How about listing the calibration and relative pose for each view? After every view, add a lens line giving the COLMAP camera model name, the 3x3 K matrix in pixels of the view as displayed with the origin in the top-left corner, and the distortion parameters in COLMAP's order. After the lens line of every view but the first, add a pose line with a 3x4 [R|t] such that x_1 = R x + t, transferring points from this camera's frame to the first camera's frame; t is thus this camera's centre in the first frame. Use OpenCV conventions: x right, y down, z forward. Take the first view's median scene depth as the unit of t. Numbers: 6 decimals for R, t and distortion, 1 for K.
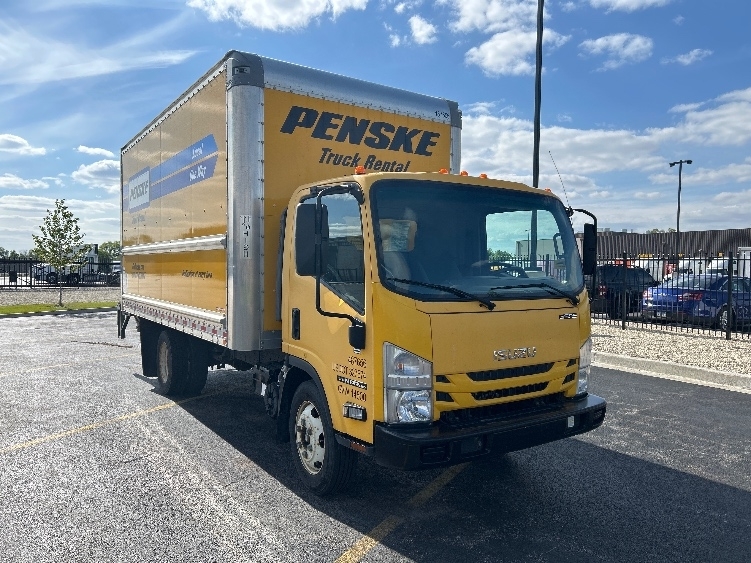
lens RADIAL K [[559.4, 0, 375.5], [0, 559.4, 281.5], [0, 0, 1]] dist [0.002875, 0.000573]
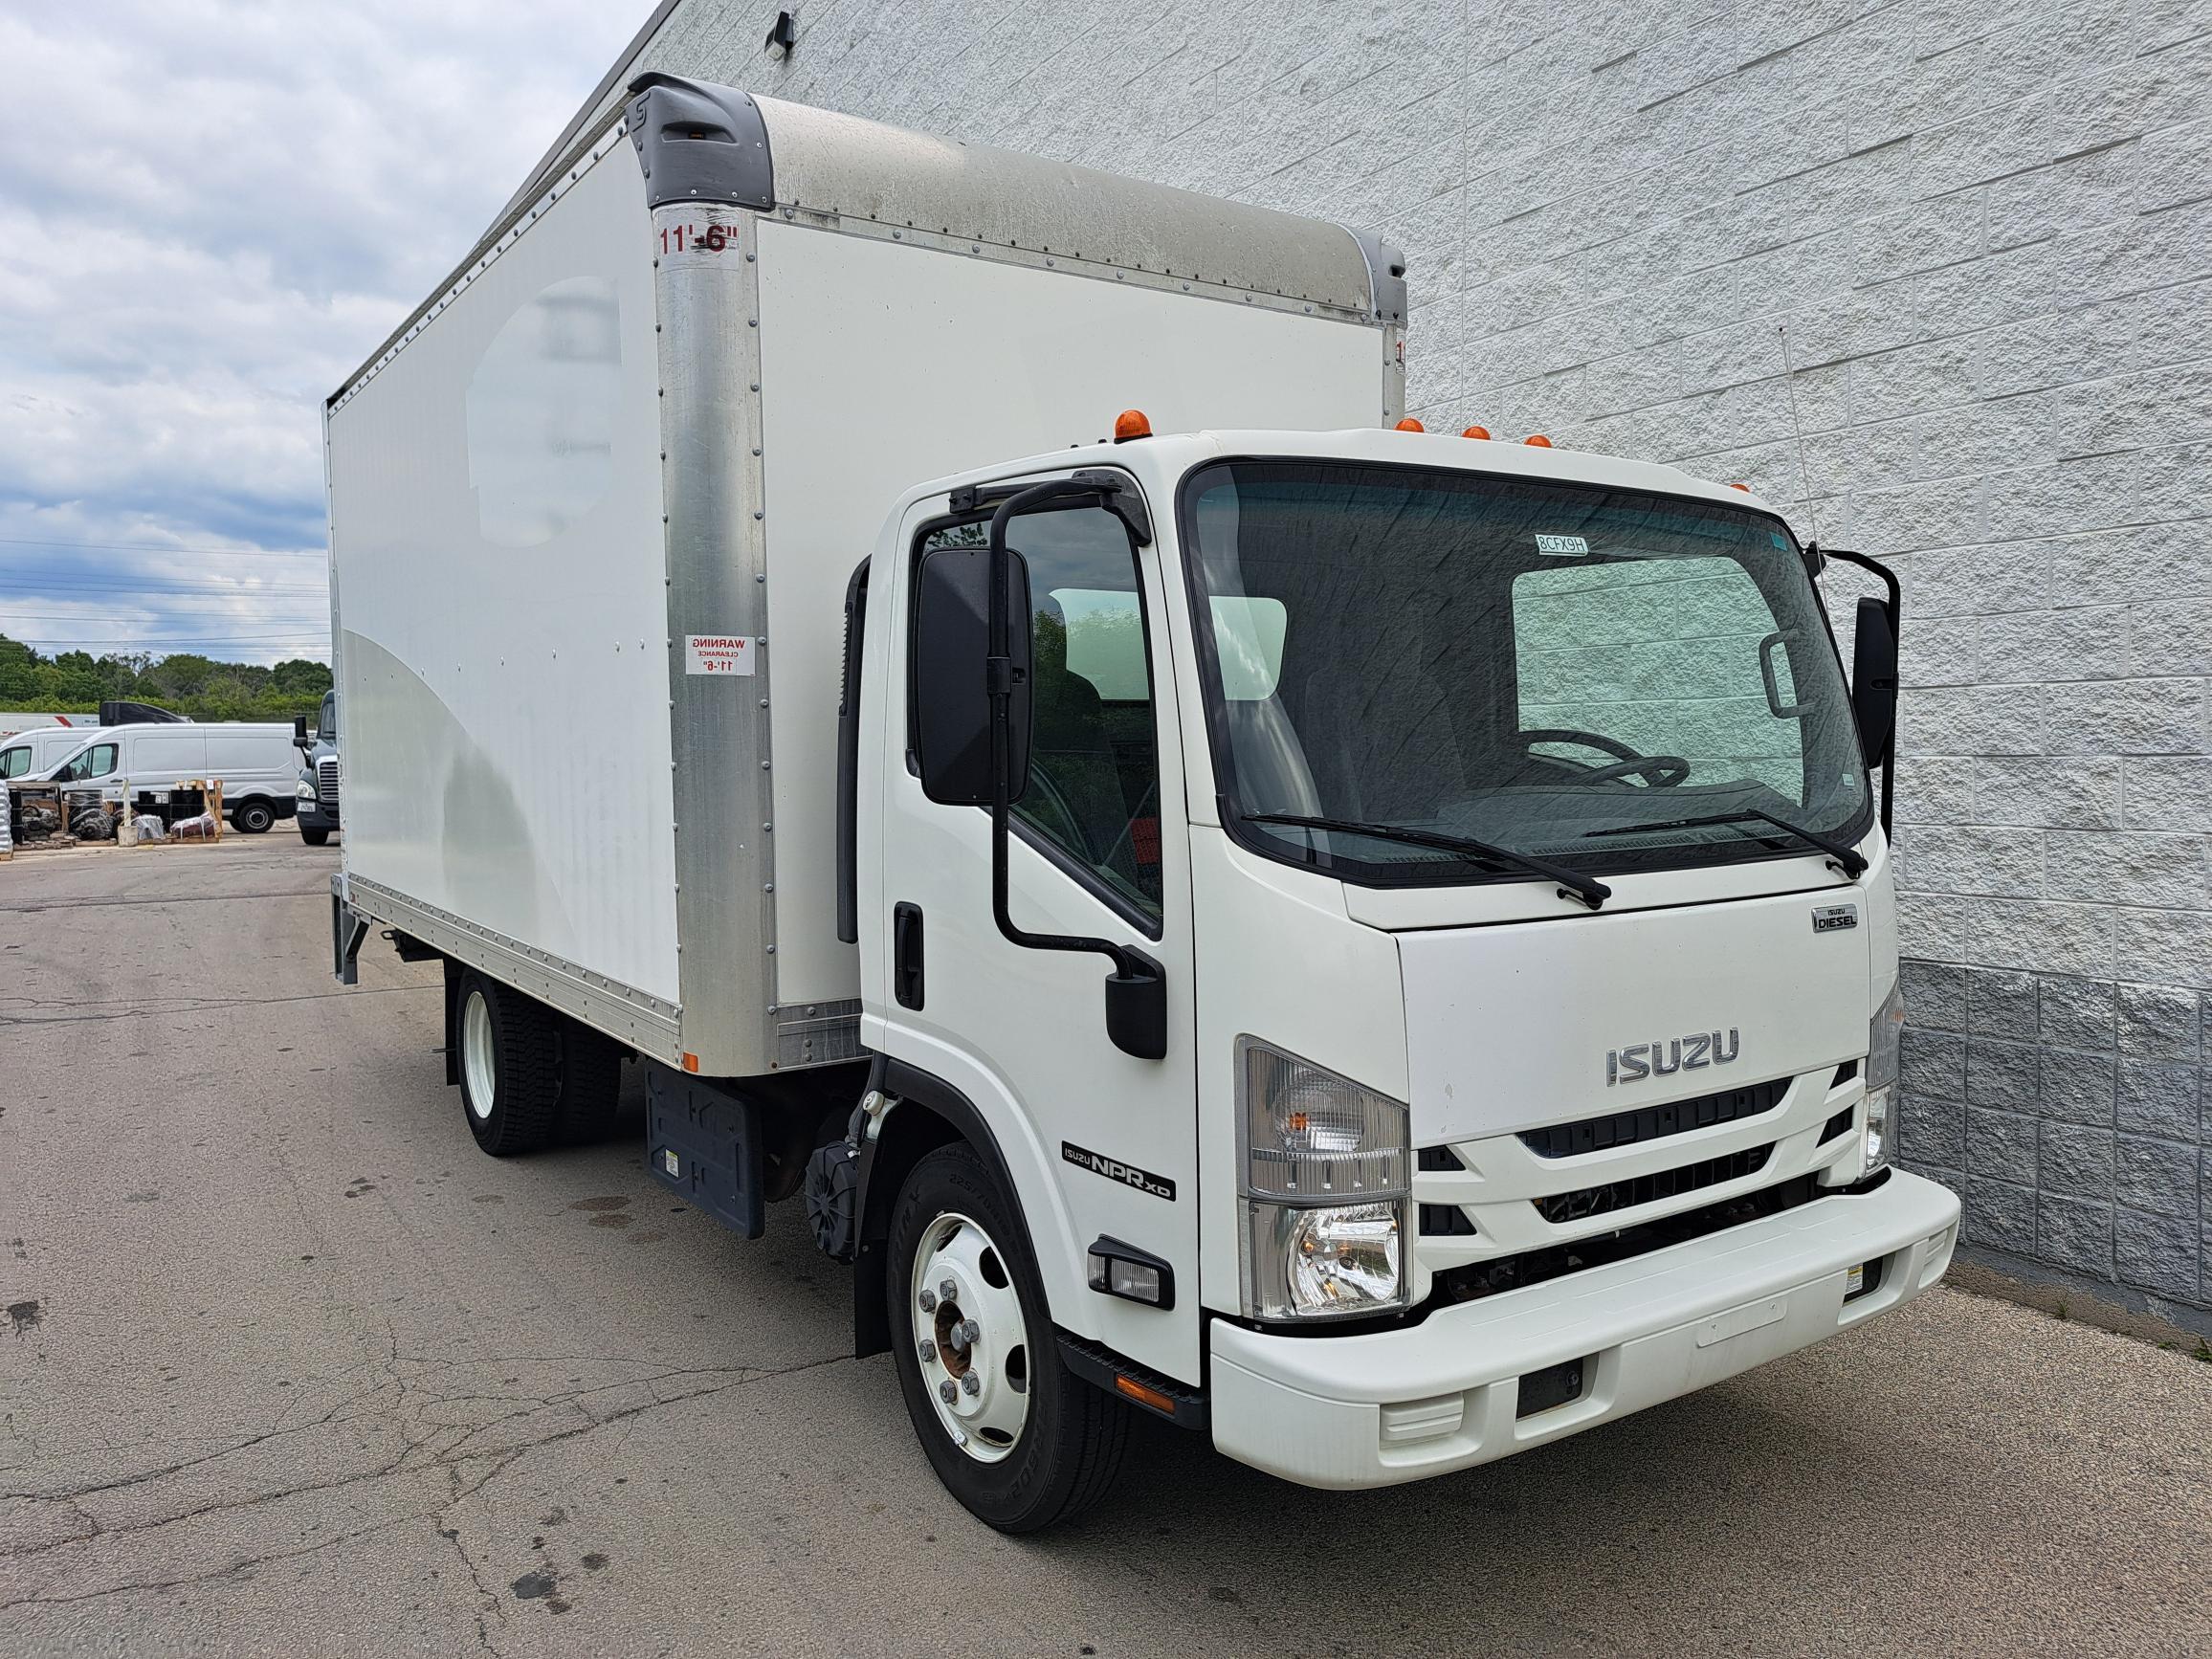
lens RADIAL K [[1647.6, 0, 1106.0], [0, 1647.6, 829.5], [0, 0, 1]] dist [0.002875, 0.000573]
pose [[0.999866, -0.015675, -0.004631, -0.039593], [0.015812, 0.999385, 0.031288, -0.019939], [0.004137, -0.031357, 0.999500, 0.154563]]
